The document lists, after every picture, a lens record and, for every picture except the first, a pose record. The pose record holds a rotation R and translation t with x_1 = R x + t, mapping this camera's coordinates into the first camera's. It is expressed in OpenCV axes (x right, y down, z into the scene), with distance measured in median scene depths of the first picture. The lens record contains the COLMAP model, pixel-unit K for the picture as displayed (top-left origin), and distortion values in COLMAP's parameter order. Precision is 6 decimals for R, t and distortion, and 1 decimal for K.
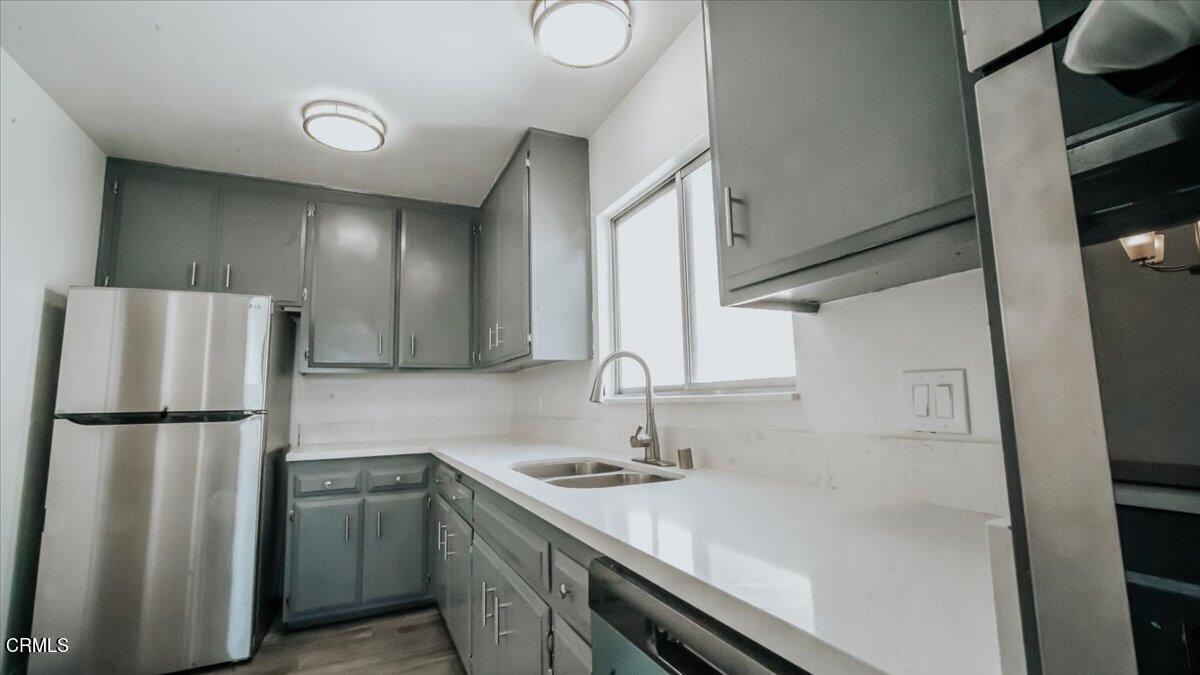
lens RADIAL K [[519.6, 0, 600.3], [0, 519.6, 341.7], [0, 0, 1]] dist [-0.015669, 0.005343]
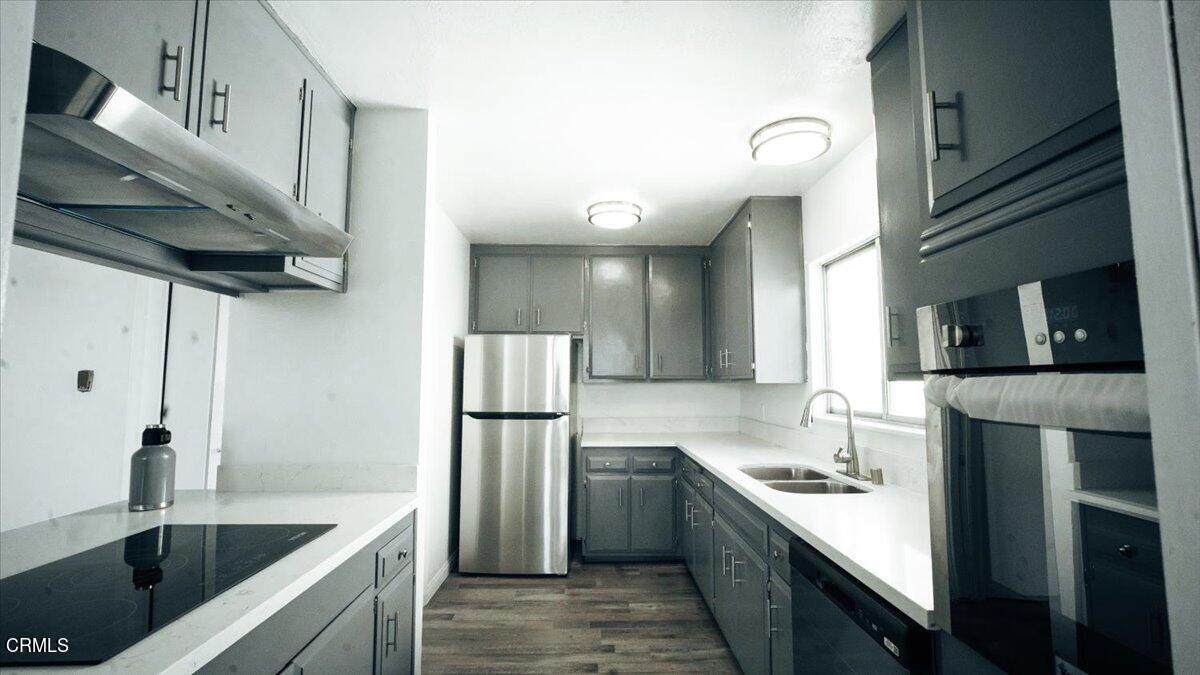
lens RADIAL K [[519.6, 0, 593.7], [0, 519.6, 341.6], [0, 0, 1]] dist [-0.015669, 0.005343]
pose [[0.906290, -0.010117, -0.422535, 0.046136], [0.026625, 0.999094, 0.033187, -0.115806], [0.421817, -0.041327, 0.905739, -0.307226]]
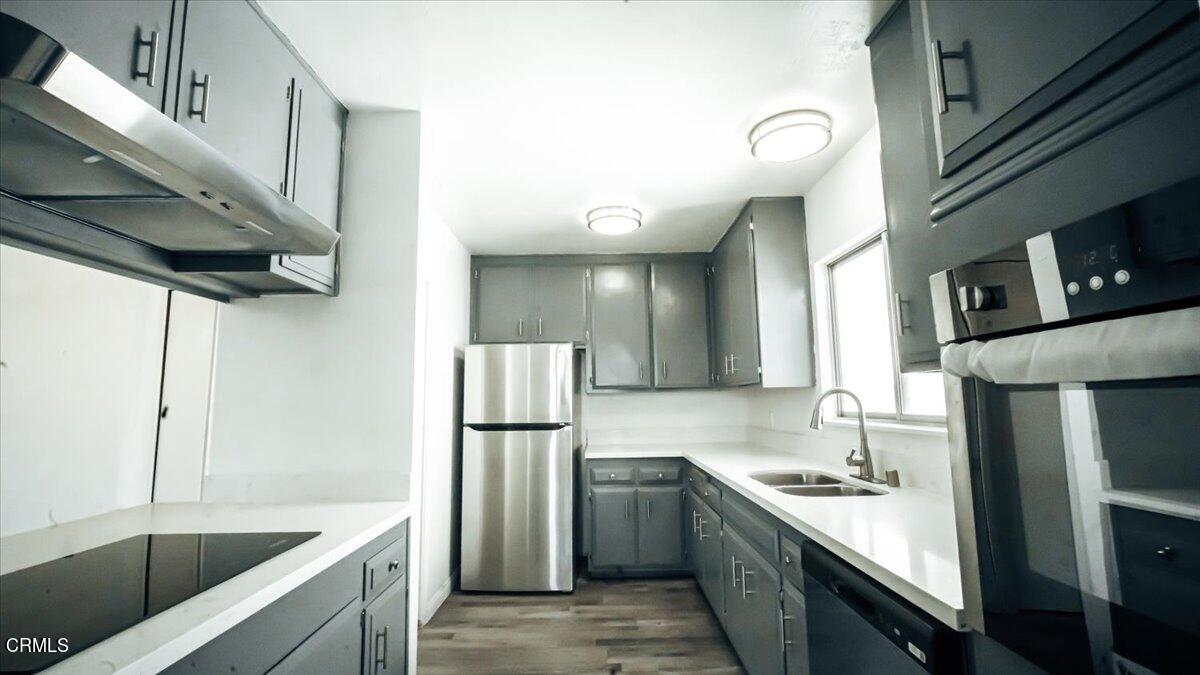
lens RADIAL K [[519.6, 0, 592.9], [0, 519.6, 340.9], [0, 0, 1]] dist [-0.015669, 0.005343]
pose [[0.899135, -0.042156, -0.435637, 0.046400], [0.044785, 0.998988, -0.004237, -0.085841], [0.435375, -0.015701, 0.900112, -0.276495]]
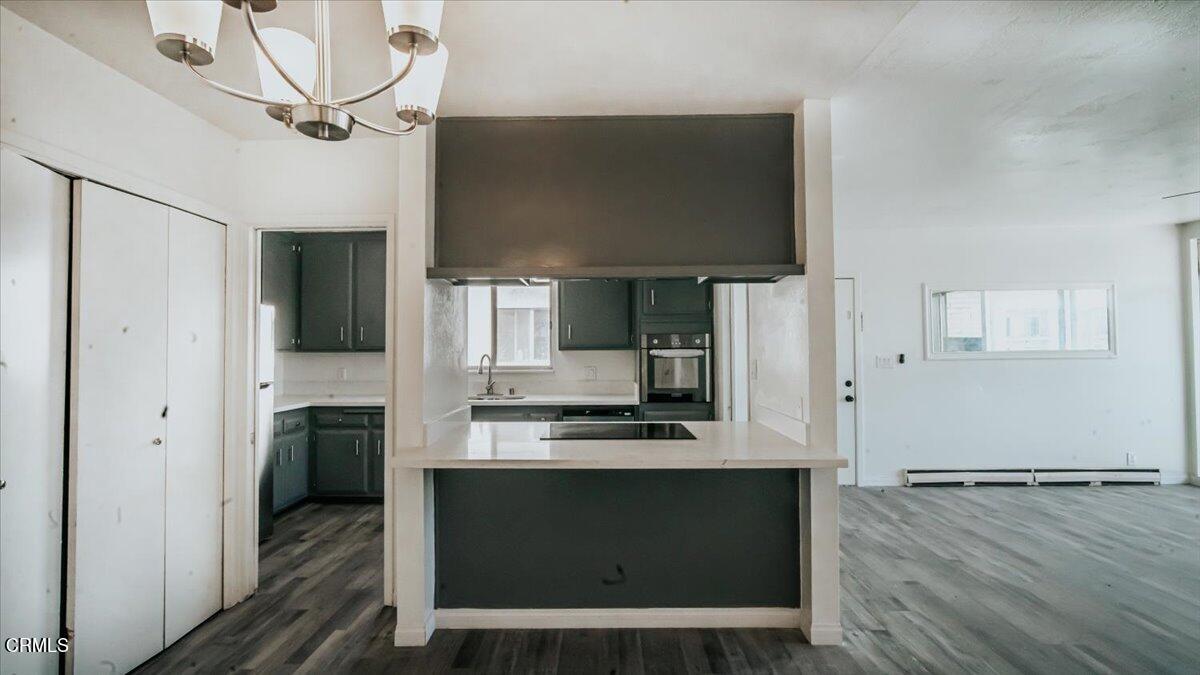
lens RADIAL K [[519.6, 0, 598.2], [0, 519.6, 337.1], [0, 0, 1]] dist [-0.015669, 0.005343]
pose [[0.450446, 0.045980, 0.891619, -1.531471], [-0.106361, 0.994325, 0.002457, -0.100578], [-0.886446, -0.095940, 0.452780, -0.517513]]
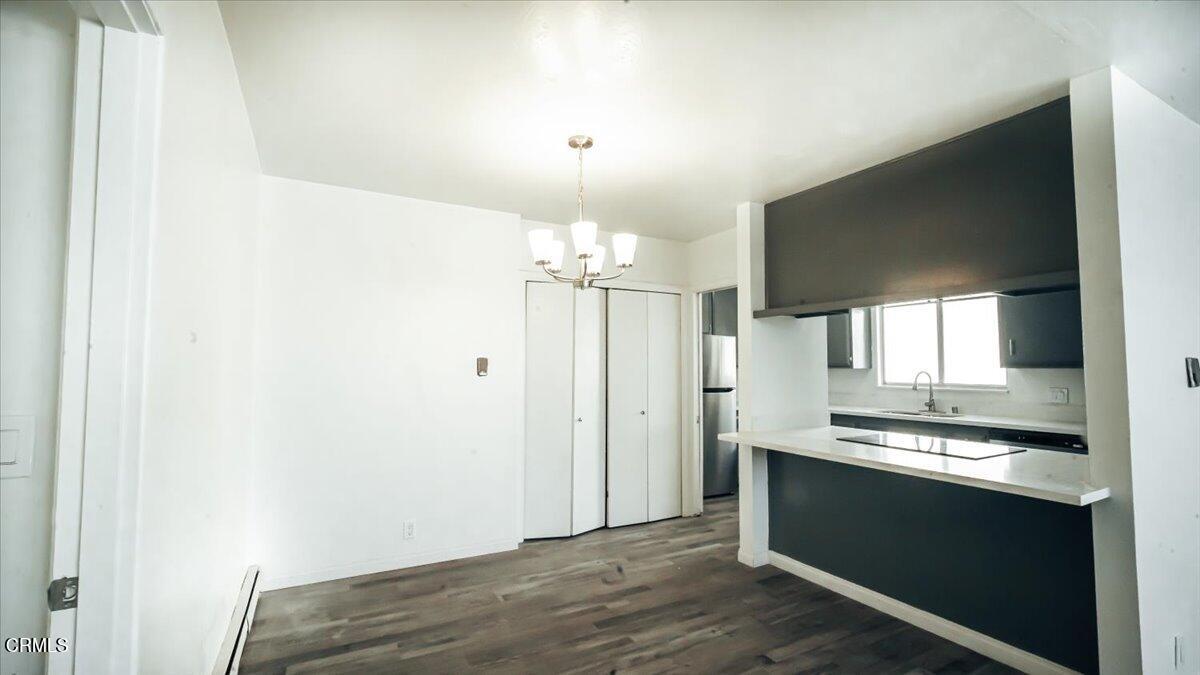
lens RADIAL K [[519.6, 0, 595.9], [0, 519.6, 337.2], [0, 0, 1]] dist [-0.015669, 0.005343]
pose [[0.998770, 0.030211, 0.039312, -1.309752], [-0.032317, 0.998012, 0.054105, -0.184172], [-0.037600, -0.055309, 0.997761, -1.191532]]
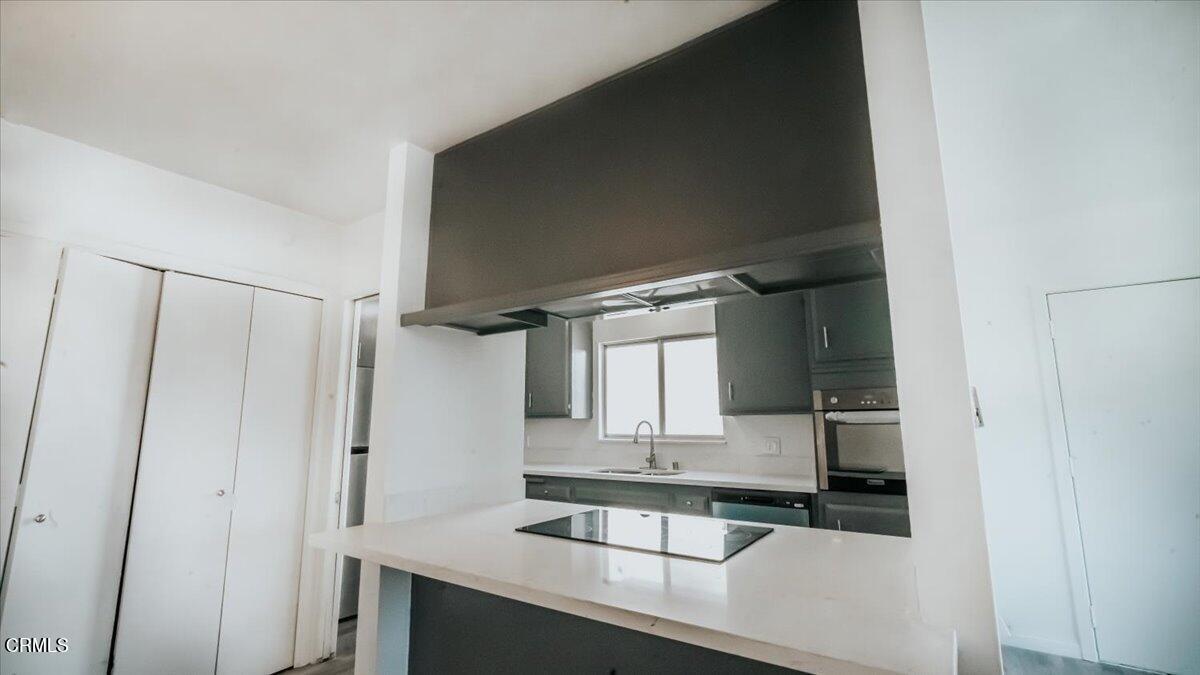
lens RADIAL K [[519.6, 0, 597.7], [0, 519.6, 338.6], [0, 0, 1]] dist [-0.015669, 0.005343]
pose [[0.872039, 0.101580, 0.478780, -0.947540], [-0.073312, 0.994299, -0.077425, -0.111113], [-0.483915, 0.032417, 0.874514, -0.687845]]
